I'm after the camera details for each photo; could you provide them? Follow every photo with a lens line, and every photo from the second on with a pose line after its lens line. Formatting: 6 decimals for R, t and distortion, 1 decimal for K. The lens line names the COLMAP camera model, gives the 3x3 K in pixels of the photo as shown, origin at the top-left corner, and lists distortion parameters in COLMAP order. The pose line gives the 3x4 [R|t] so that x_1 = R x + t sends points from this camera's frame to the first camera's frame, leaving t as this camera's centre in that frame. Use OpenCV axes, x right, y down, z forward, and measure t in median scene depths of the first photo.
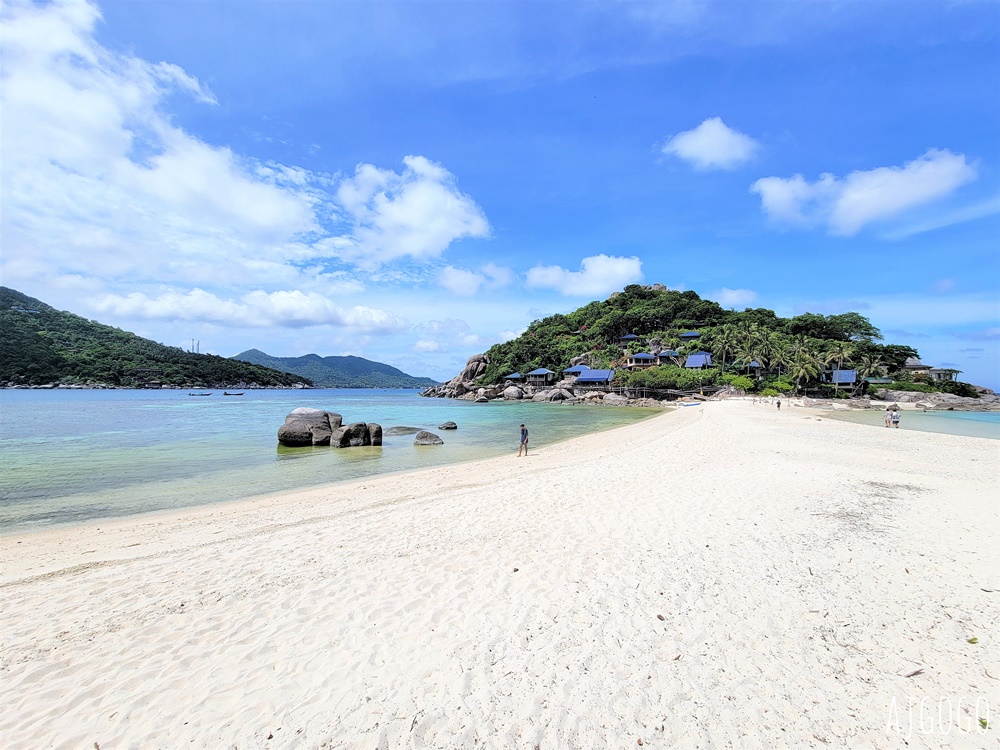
lens RADIAL K [[410.6, 0, 501.7], [0, 410.6, 377.9], [0, 0, 1]] dist [-0.003738, -0.000176]
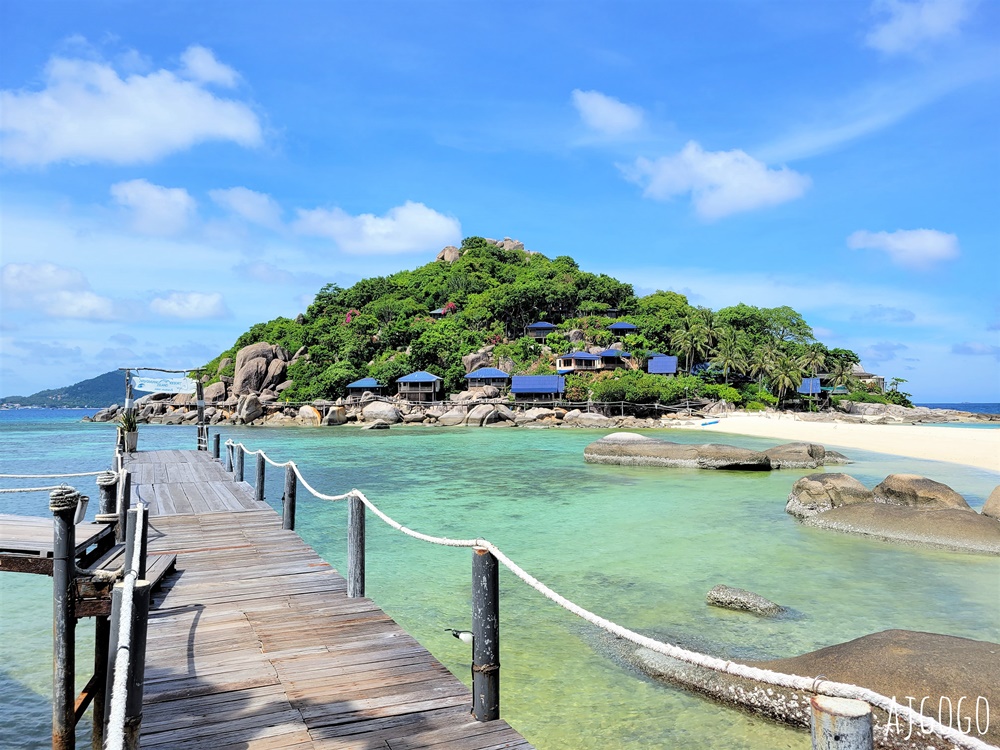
lens RADIAL K [[754.8, 0, 495.1], [0, 754.8, 373.6], [0, 0, 1]] dist [0.065138, -0.035760]
pose [[0.869568, 0.007398, 0.493757, -0.399106], [-0.000367, 0.999897, -0.014337, -0.004822], [-0.493812, 0.012286, 0.869482, -0.029162]]
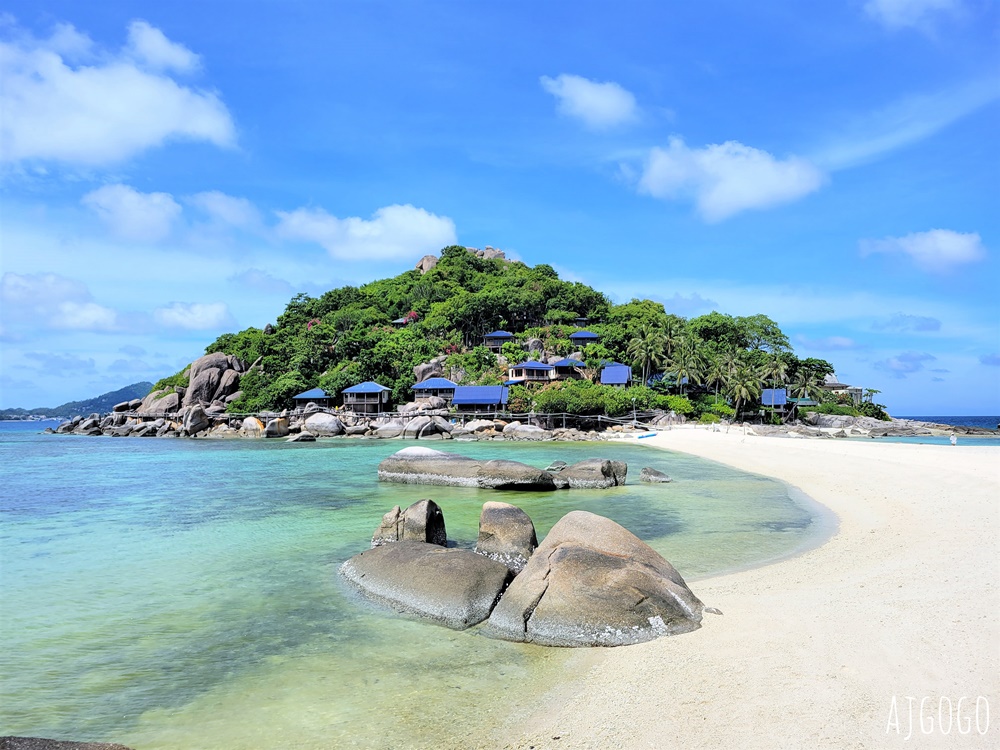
lens RADIAL K [[754.8, 0, 495.1], [0, 754.8, 373.6], [0, 0, 1]] dist [0.065138, -0.035760]
pose [[0.886465, 0.014472, 0.462569, -0.271057], [-0.000741, 0.999554, -0.029852, -0.003547], [-0.462795, 0.026120, 0.886081, -0.050971]]
